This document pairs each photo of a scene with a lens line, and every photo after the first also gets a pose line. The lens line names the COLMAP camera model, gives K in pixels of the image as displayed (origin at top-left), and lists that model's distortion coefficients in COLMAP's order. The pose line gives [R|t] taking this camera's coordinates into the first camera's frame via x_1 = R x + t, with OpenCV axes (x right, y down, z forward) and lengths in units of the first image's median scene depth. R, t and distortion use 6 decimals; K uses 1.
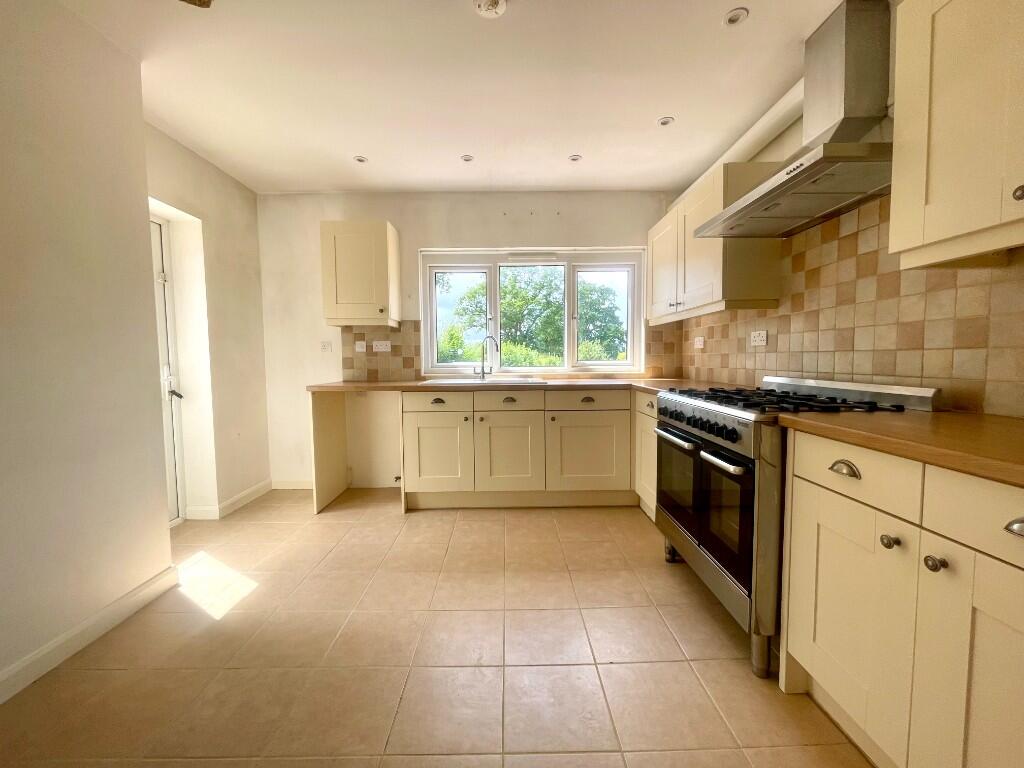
lens RADIAL K [[413.9, 0, 510.9], [0, 413.9, 382.7], [0, 0, 1]] dist [0.002855, -0.000863]
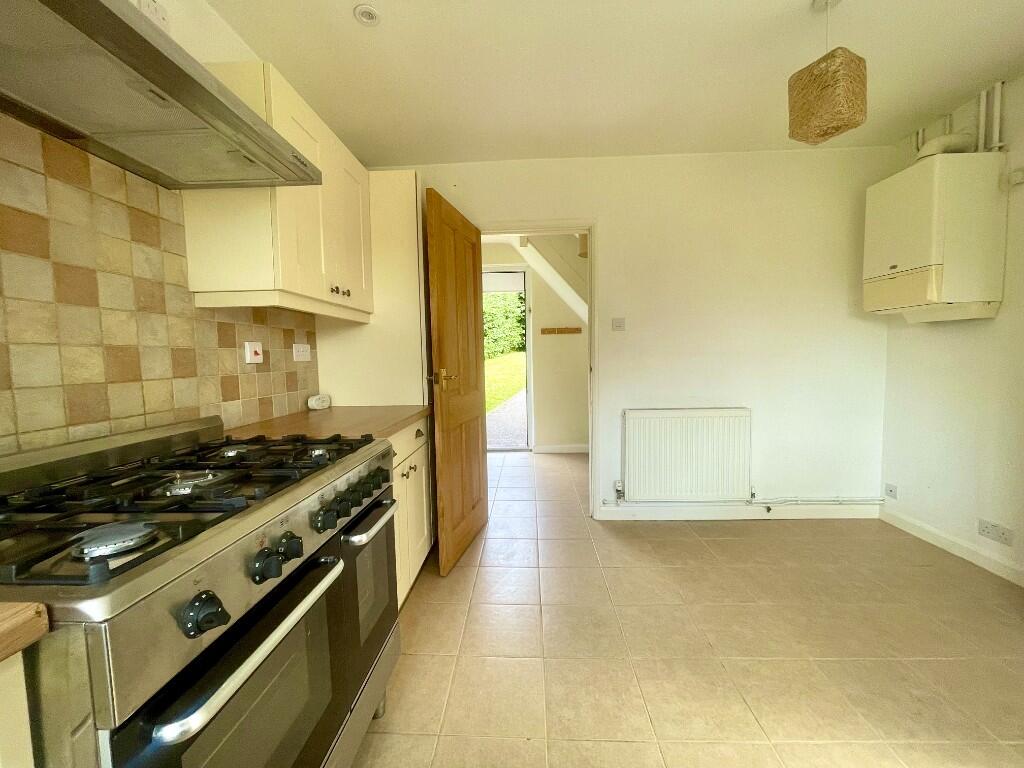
lens RADIAL K [[413.9, 0, 515.3], [0, 413.9, 383.5], [0, 0, 1]] dist [0.002855, -0.000863]
pose [[-0.998474, 0.027409, 0.047938, 0.146094], [0.033256, 0.991503, 0.125759, -0.104300], [-0.044084, 0.127161, -0.990902, 1.210687]]
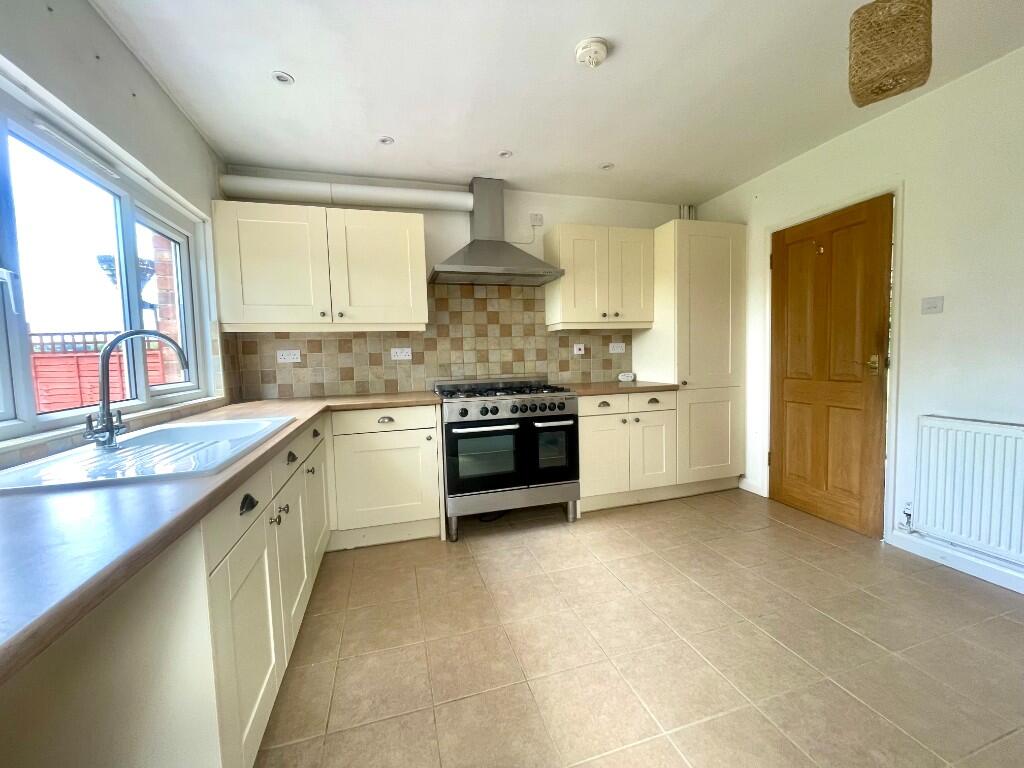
lens RADIAL K [[413.9, 0, 509.2], [0, 413.9, 383.1], [0, 0, 1]] dist [0.002855, -0.000863]
pose [[-0.275838, -0.044497, 0.960174, -0.800701], [0.089049, 0.993449, 0.071621, -0.089107], [-0.957070, 0.105259, -0.270068, 1.160313]]
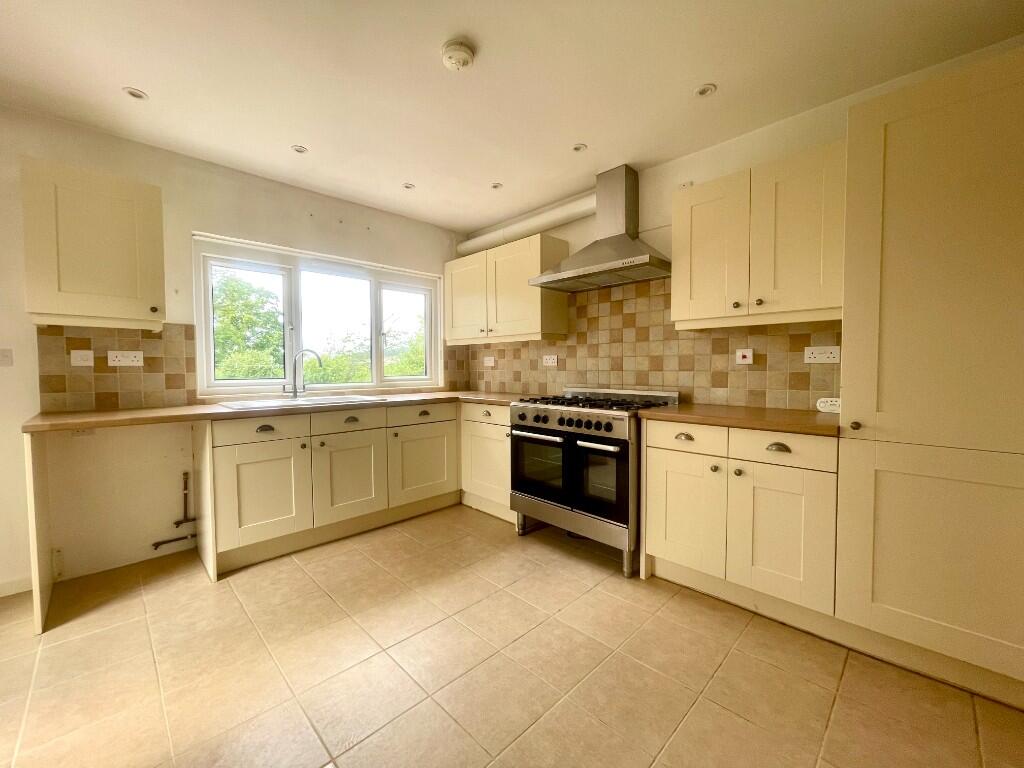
lens RADIAL K [[413.9, 0, 511.6], [0, 413.9, 383.2], [0, 0, 1]] dist [0.002855, -0.000863]
pose [[0.719548, -0.021058, 0.694124, -0.525669], [0.039223, 0.999177, -0.010347, -0.022715], [-0.693334, 0.034671, 0.719781, 0.095292]]
